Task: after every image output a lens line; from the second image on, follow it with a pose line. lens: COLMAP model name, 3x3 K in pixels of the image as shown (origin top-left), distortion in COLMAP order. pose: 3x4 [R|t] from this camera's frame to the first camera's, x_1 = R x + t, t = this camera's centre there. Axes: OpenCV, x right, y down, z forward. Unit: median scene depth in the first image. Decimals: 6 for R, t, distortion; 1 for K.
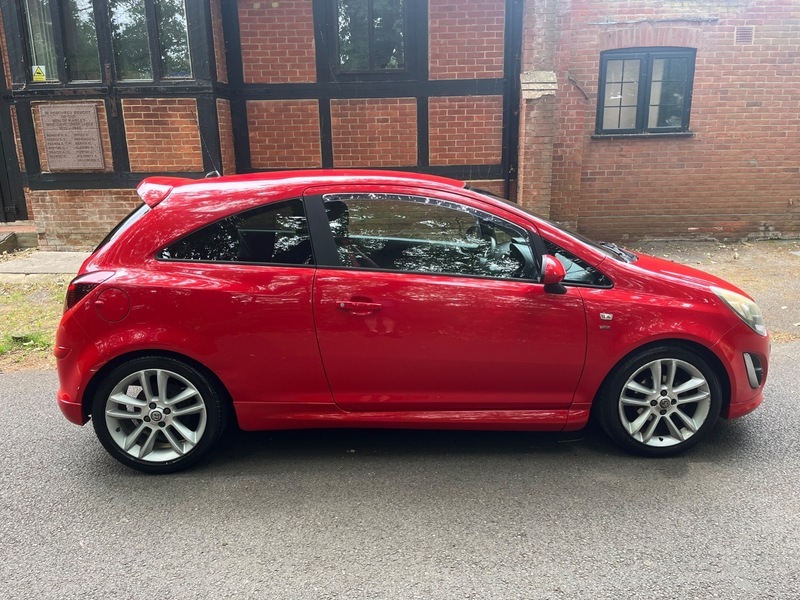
lens RADIAL K [[608.7, 0, 400.1], [0, 608.7, 295.5], [0, 0, 1]] dist [0.086317, -0.119320]
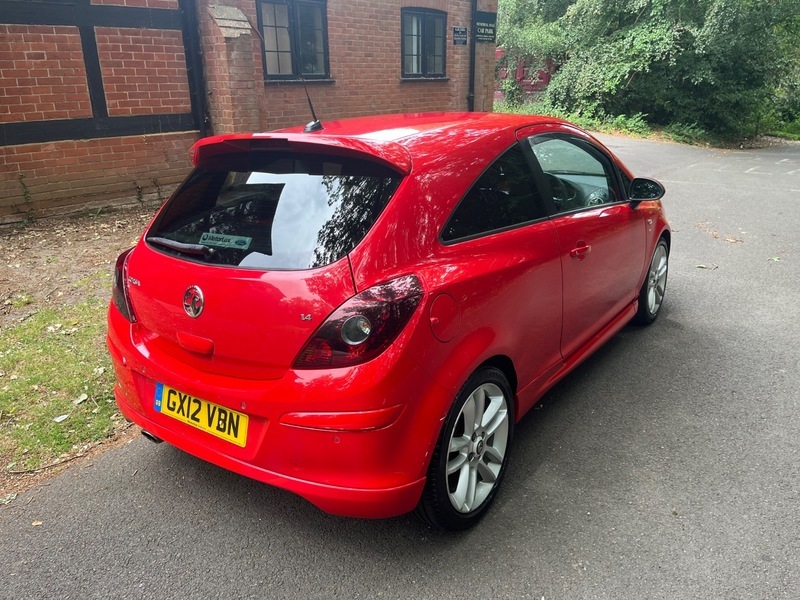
lens RADIAL K [[608.7, 0, 400.1], [0, 608.7, 295.5], [0, 0, 1]] dist [0.086317, -0.119320]
pose [[0.627107, -0.250738, 0.737474, -0.367214], [0.195079, 0.967157, 0.162945, -0.048527], [-0.754110, 0.041682, 0.655424, 0.215799]]
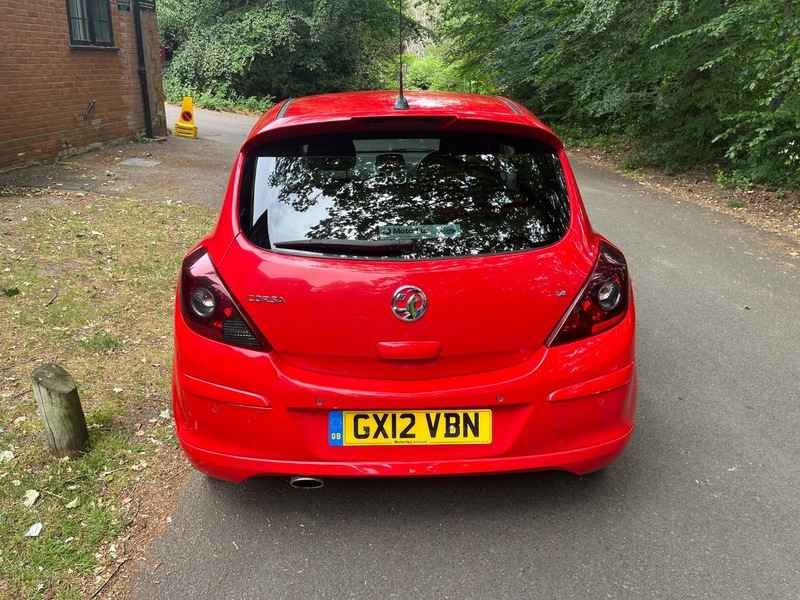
lens RADIAL K [[608.7, 0, 400.1], [0, 608.7, 295.5], [0, 0, 1]] dist [0.086317, -0.119320]
pose [[0.019294, -0.332522, 0.942898, -0.452754], [0.203853, 0.924571, 0.321888, -0.102646], [-0.978811, 0.186003, 0.085624, 0.458159]]
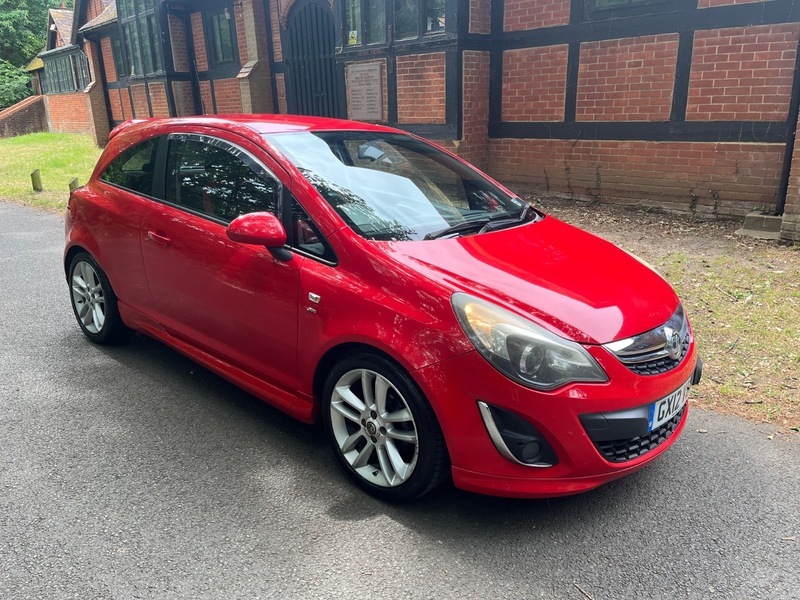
lens RADIAL K [[608.7, 0, 400.1], [0, 608.7, 295.5], [0, 0, 1]] dist [0.086317, -0.119320]
pose [[0.708099, 0.211458, -0.673707, 0.375927], [-0.169226, 0.977121, 0.128825, -0.036180], [0.685535, 0.022788, 0.727683, 0.188564]]
